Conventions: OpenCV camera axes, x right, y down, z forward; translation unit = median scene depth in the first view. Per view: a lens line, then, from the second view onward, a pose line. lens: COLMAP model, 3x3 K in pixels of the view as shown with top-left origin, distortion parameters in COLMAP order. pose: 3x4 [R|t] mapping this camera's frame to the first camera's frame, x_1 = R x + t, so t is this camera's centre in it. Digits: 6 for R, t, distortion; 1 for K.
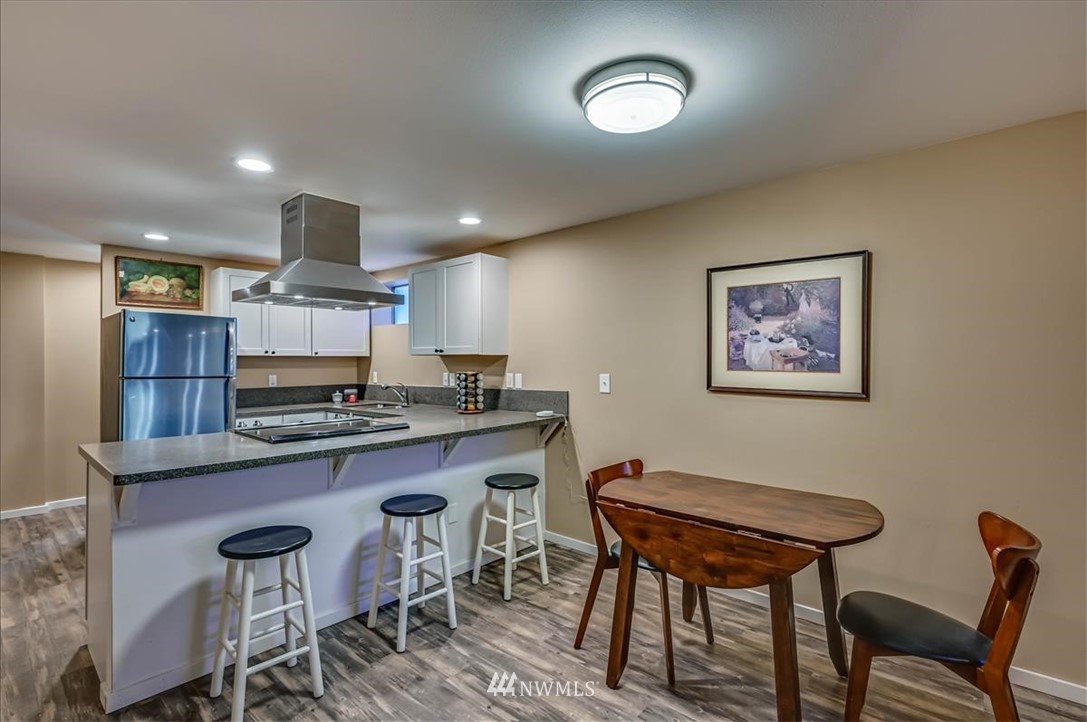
lens RADIAL K [[508.6, 0, 561.3], [0, 508.6, 358.8], [0, 0, 1]] dist [-0.001618, -0.000370]
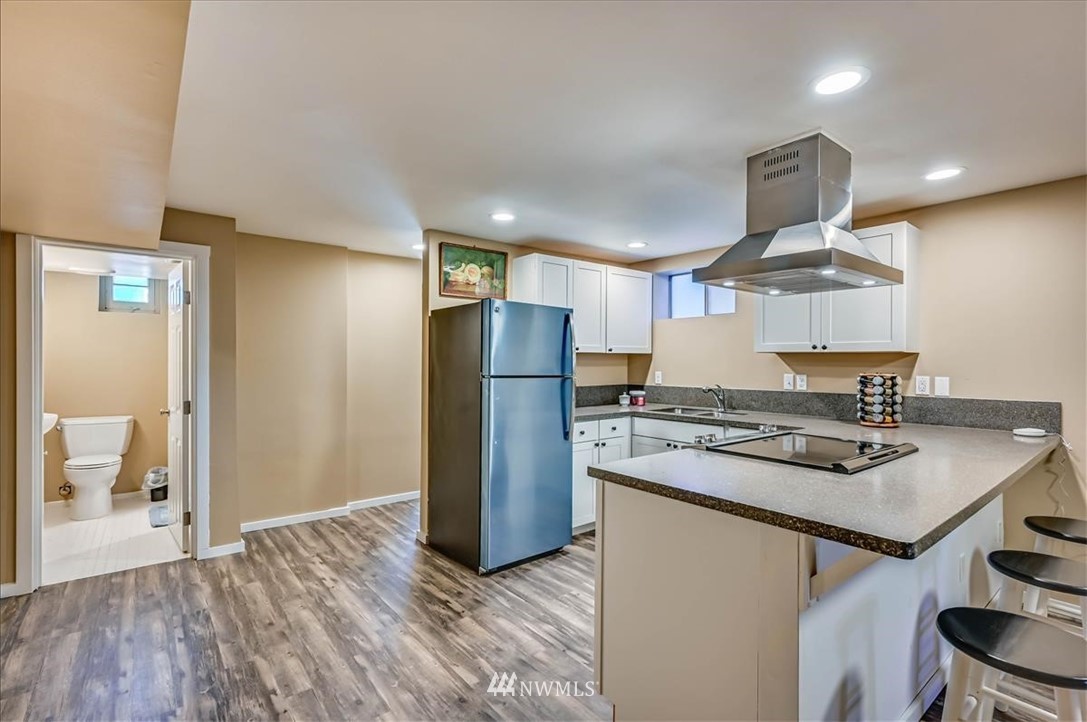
lens RADIAL K [[500.9, 0, 548.0], [0, 500.9, 360.0], [0, 0, 1]] dist [0.000689, -0.000058]
pose [[0.985067, 0.007453, -0.172008, -0.532381], [-0.006474, 0.999959, 0.006253, 0.002557], [0.172048, -0.005046, 0.985076, 0.145435]]
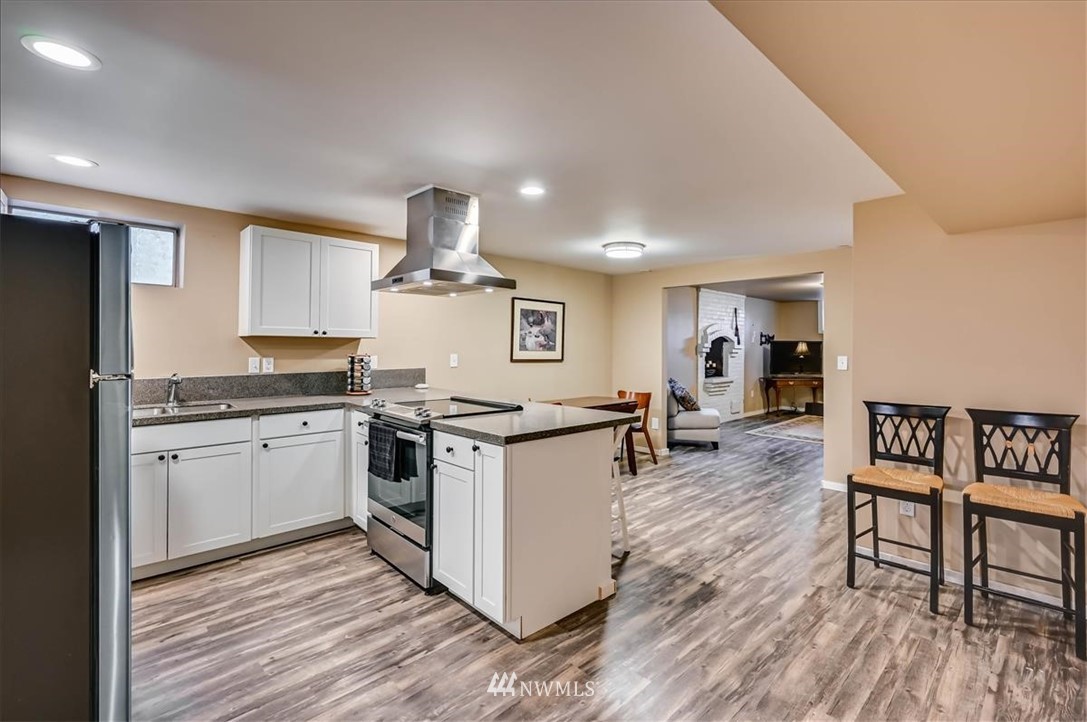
lens RADIAL K [[488.5, 0, 545.6], [0, 488.5, 354.7], [0, 0, 1]] dist [0.002031, 0.000360]
pose [[0.094939, -0.015016, 0.995370, -1.090379], [-0.014517, 0.999759, 0.016467, 0.003769], [-0.995377, -0.016013, 0.094698, 0.513803]]
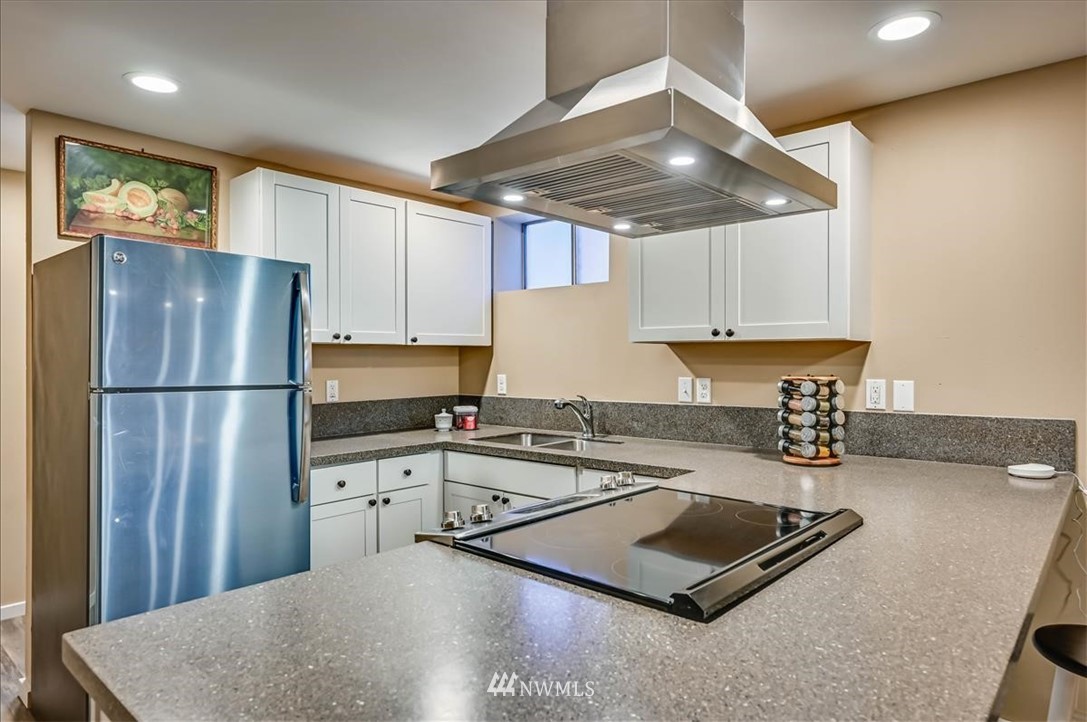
lens RADIAL K [[650.6, 0, 554.9], [0, 650.6, 360.2], [0, 0, 1]] dist [-0.004100, -0.000508]
pose [[0.999998, 0.001560, -0.001113, -0.403875], [-0.001549, 0.999955, 0.009402, 0.005029], [0.001128, -0.009401, 0.999955, 0.381178]]
